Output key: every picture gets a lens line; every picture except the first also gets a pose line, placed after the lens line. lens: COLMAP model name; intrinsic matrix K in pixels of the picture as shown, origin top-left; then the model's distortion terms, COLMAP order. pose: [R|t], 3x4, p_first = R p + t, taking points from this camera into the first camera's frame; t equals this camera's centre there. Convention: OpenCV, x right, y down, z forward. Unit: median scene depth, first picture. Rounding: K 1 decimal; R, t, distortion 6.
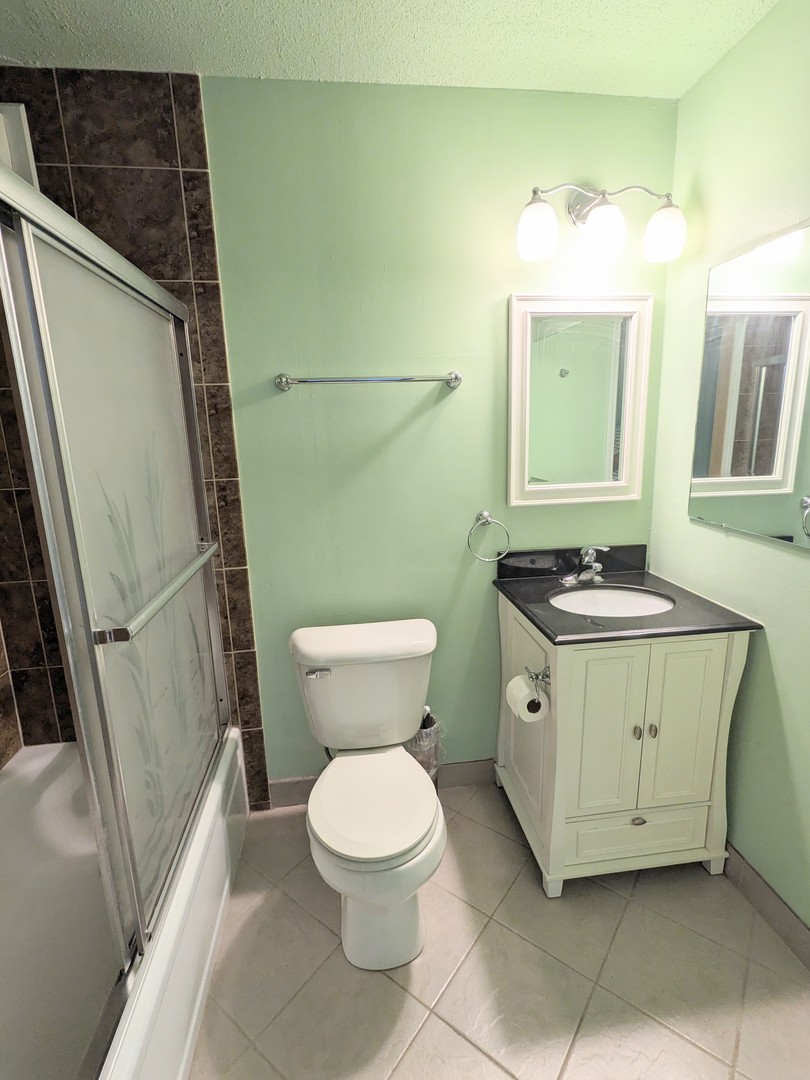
lens RADIAL K [[515.9, 0, 406.5], [0, 515.9, 540.6], [0, 0, 1]] dist [-0.005237, -0.000026]
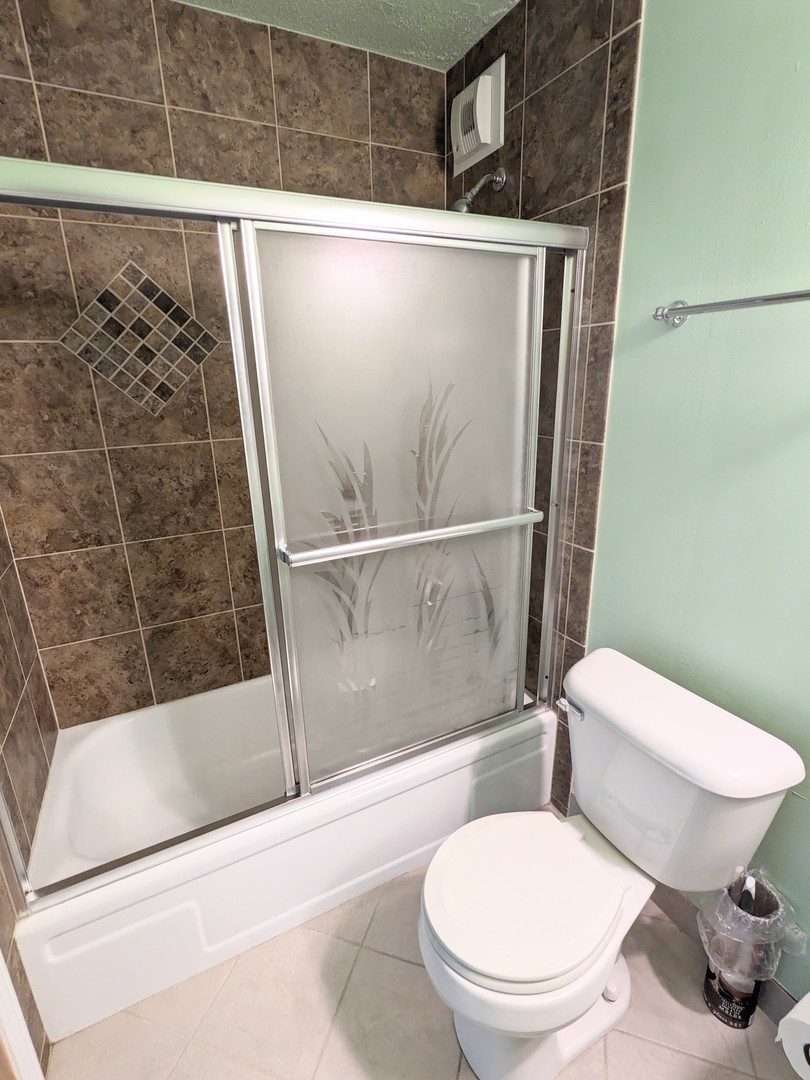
lens RADIAL K [[515.9, 0, 401.3], [0, 515.9, 537.7], [0, 0, 1]] dist [-0.005237, -0.000026]
pose [[0.332303, 0.302452, -0.893363, 0.352190], [-0.182556, 0.949903, 0.253689, -0.134642], [0.925337, 0.078787, 0.370870, 0.444153]]
